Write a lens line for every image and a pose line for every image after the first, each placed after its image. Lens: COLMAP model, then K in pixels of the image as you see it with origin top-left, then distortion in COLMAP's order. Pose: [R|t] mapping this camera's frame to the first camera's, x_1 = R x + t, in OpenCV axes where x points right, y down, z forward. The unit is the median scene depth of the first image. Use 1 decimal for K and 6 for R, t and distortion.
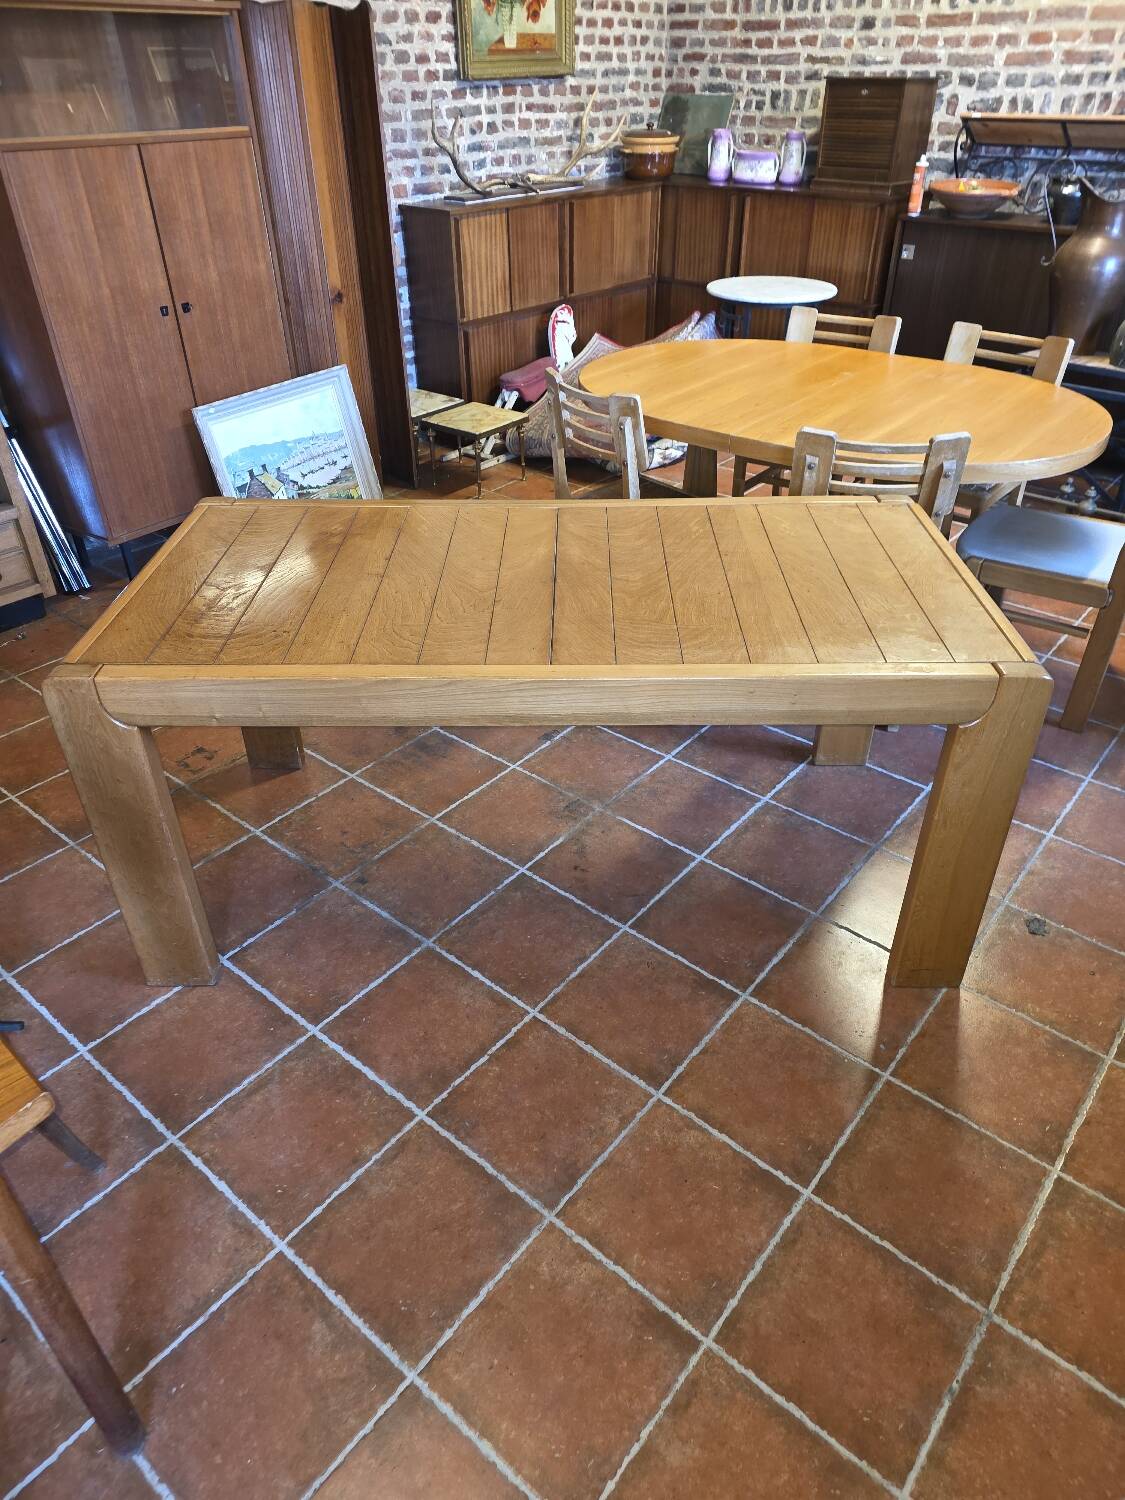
lens RADIAL K [[1001.3, 0, 568.0], [0, 1001.3, 752.3], [0, 0, 1]] dist [0.043423, -0.030684]
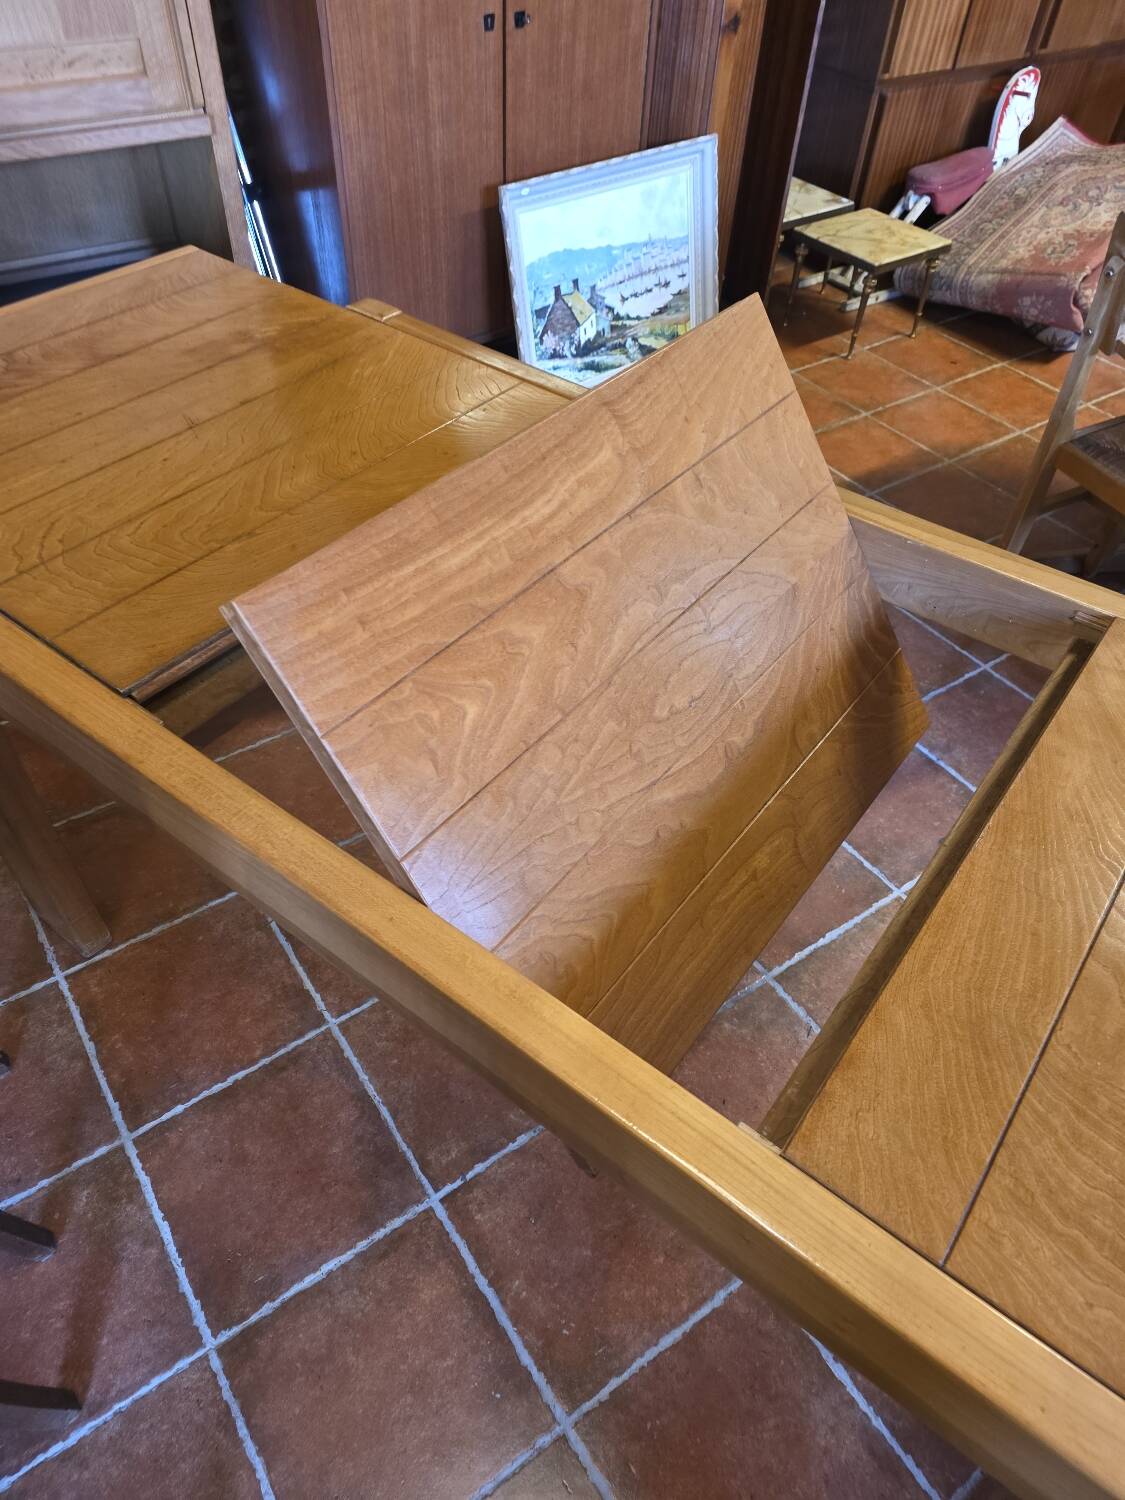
lens RADIAL K [[1001.3, 0, 547.7], [0, 1001.3, 753.4], [0, 0, 1]] dist [0.043423, -0.030684]
pose [[0.960741, 0.227648, -0.158598, -0.208113], [-0.190329, 0.956693, 0.220255, -0.187070], [0.201870, -0.181423, 0.962463, 0.400144]]
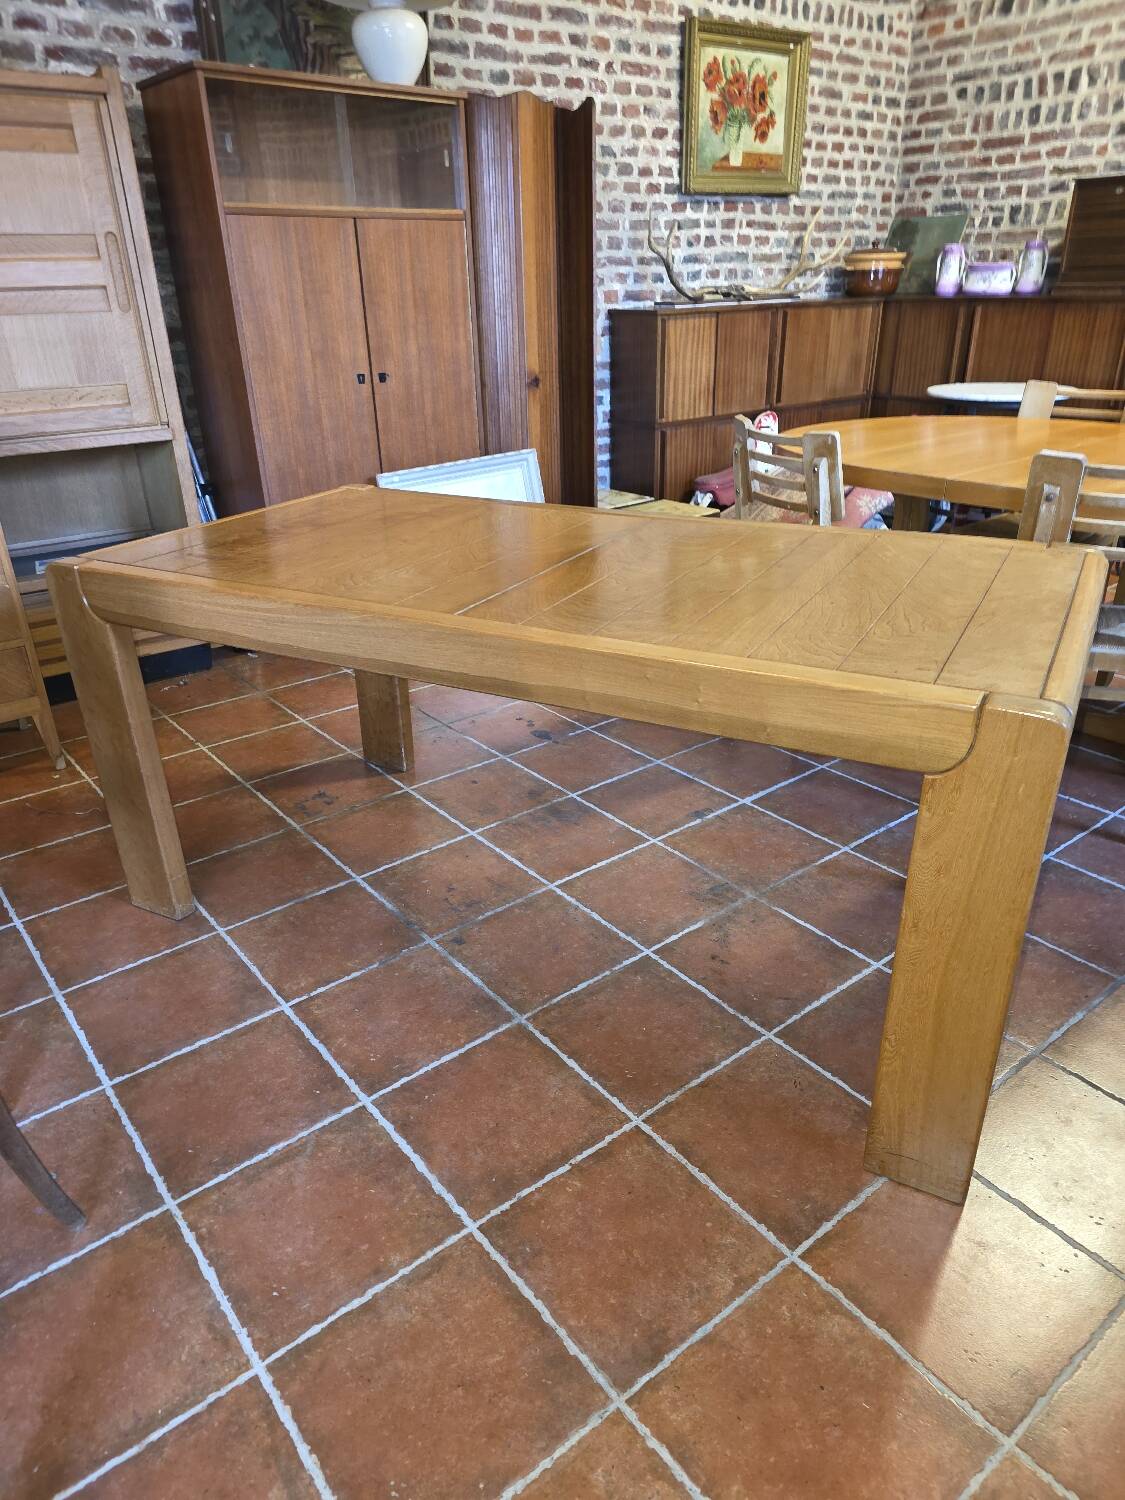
lens RADIAL K [[1001.3, 0, 555.3], [0, 1001.3, 769.0], [0, 0, 1]] dist [0.043423, -0.030684]
pose [[0.976857, 0.079228, -0.198680, 0.030298], [-0.106651, 0.985582, -0.131350, 0.082974], [0.185408, 0.149499, 0.971223, 0.161326]]
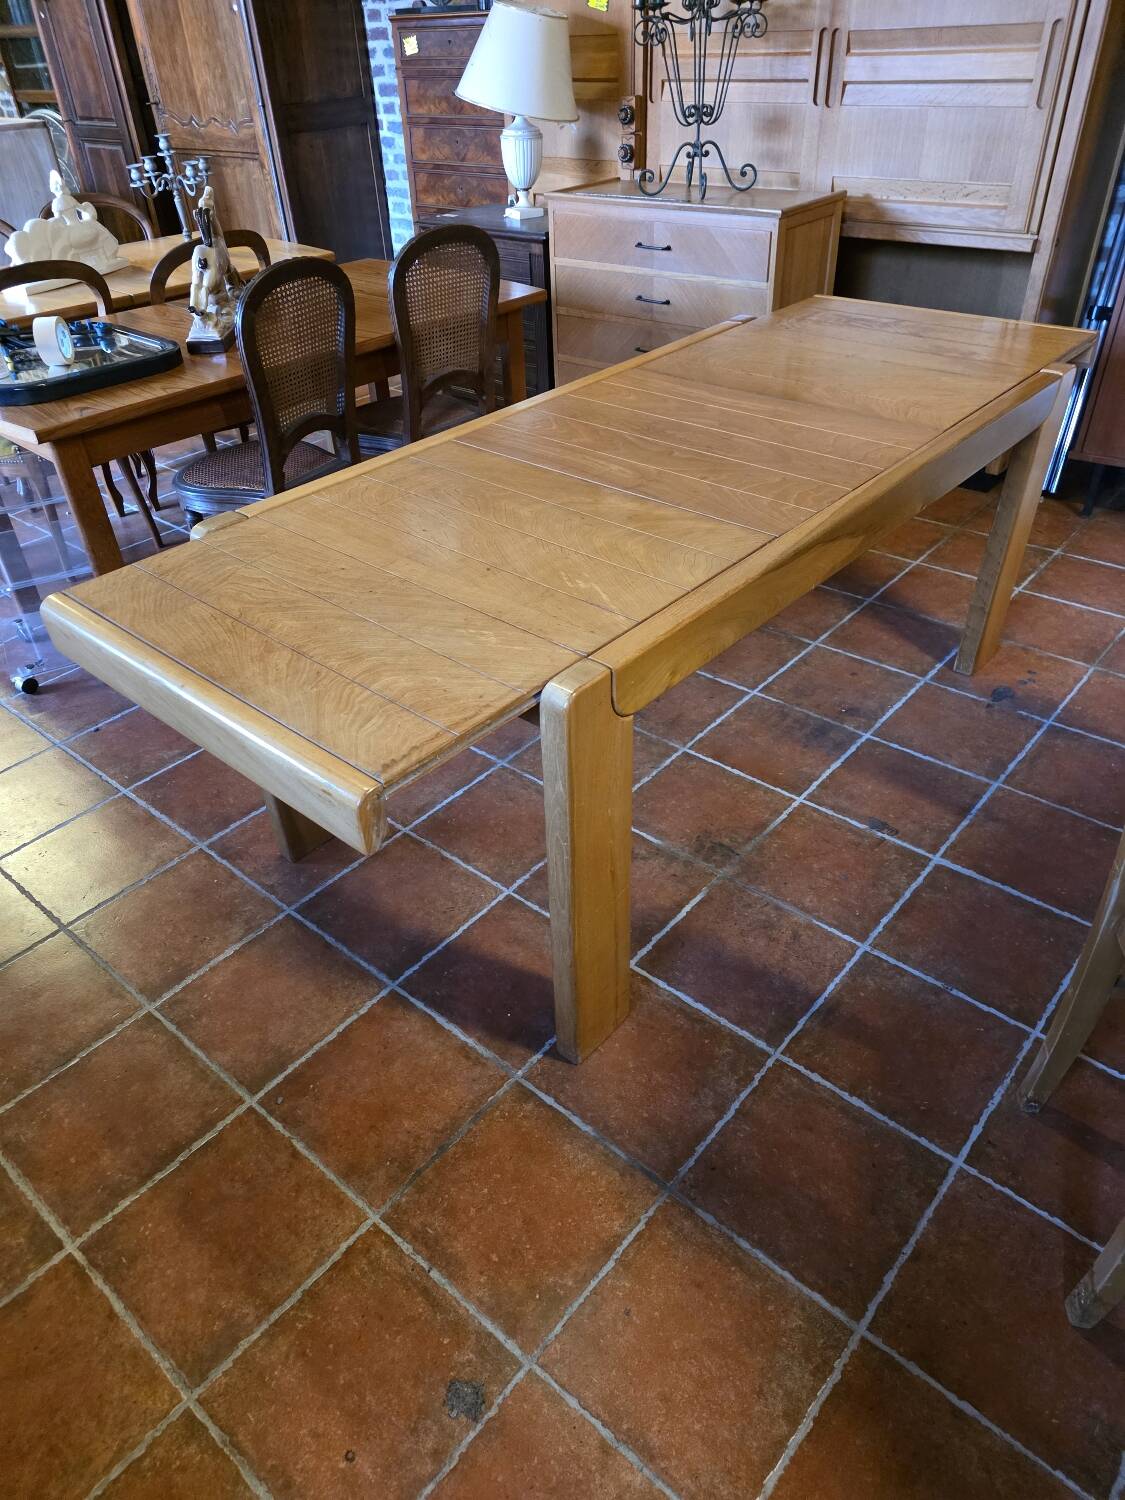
lens RADIAL K [[1001.3, 0, 558.9], [0, 1001.3, 752.8], [0, 0, 1]] dist [0.043423, -0.030684]
pose [[-0.022475, 0.598925, -0.800490, 0.635972], [-0.527415, 0.673105, 0.518424, -0.363060], [0.849311, 0.433842, 0.300754, 0.643105]]
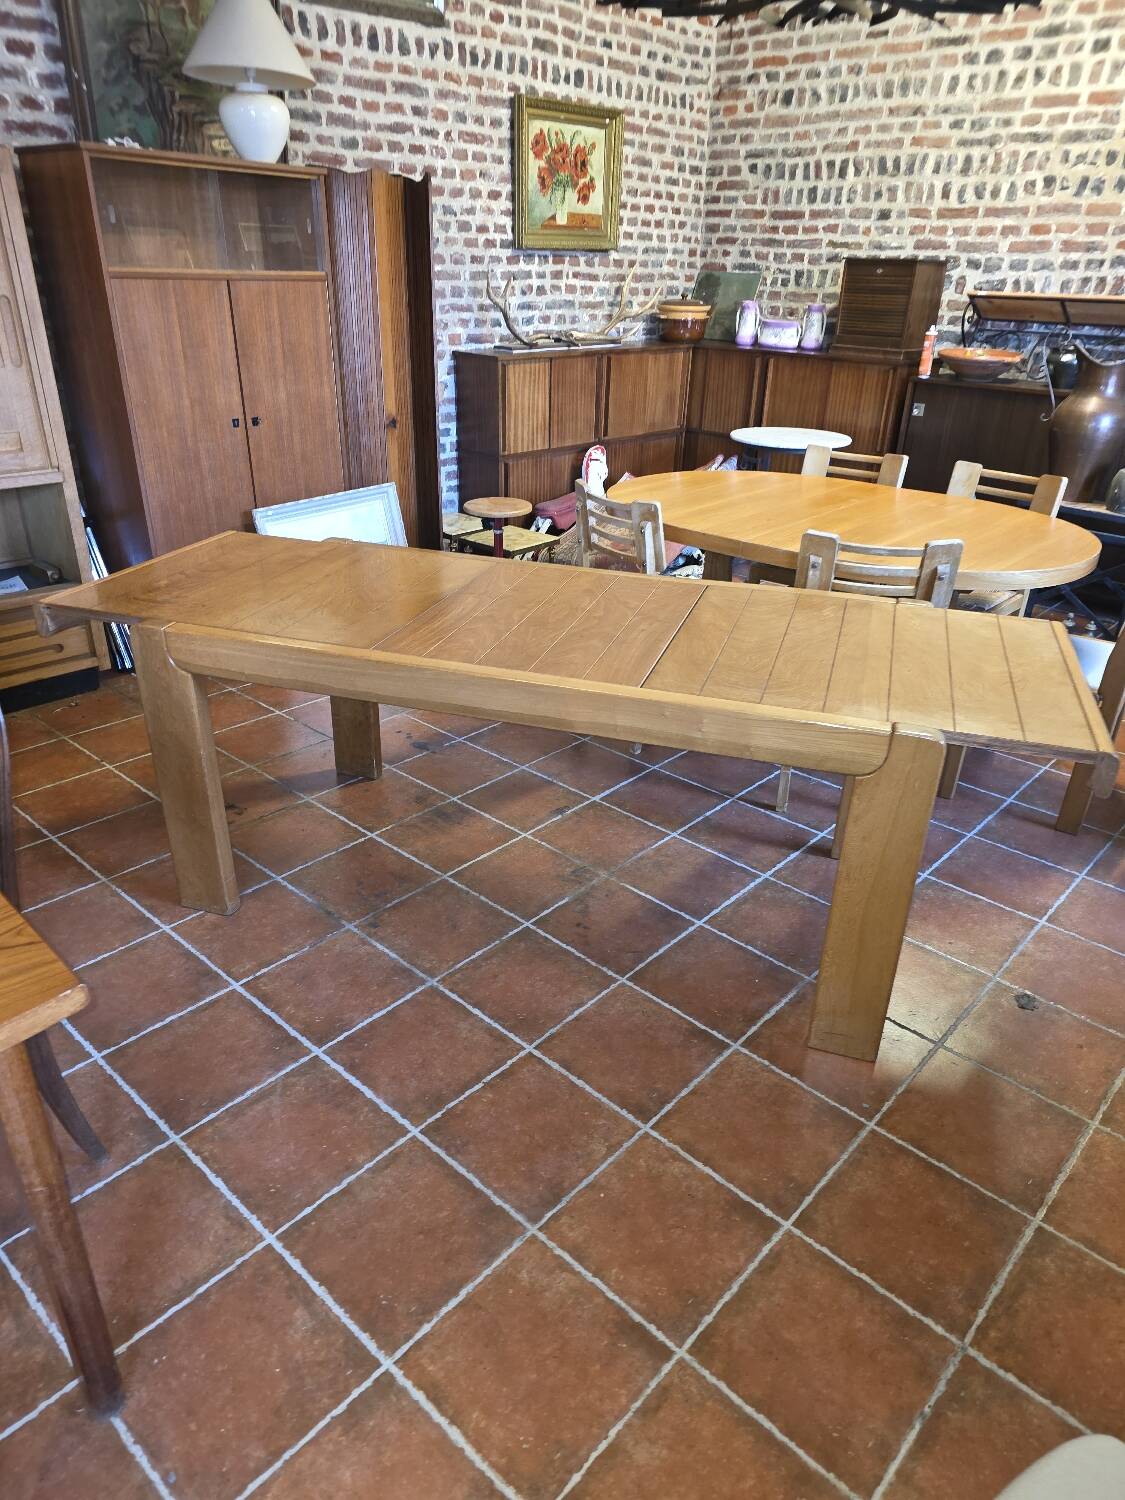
lens RADIAL K [[1001.3, 0, 559.5], [0, 1001.3, 766.1], [0, 0, 1]] dist [0.043423, -0.030684]
pose [[0.998249, 0.050130, -0.031396, 0.011903], [-0.053872, 0.989701, -0.132623, 0.088150], [0.024424, 0.134082, 0.990669, -0.049758]]
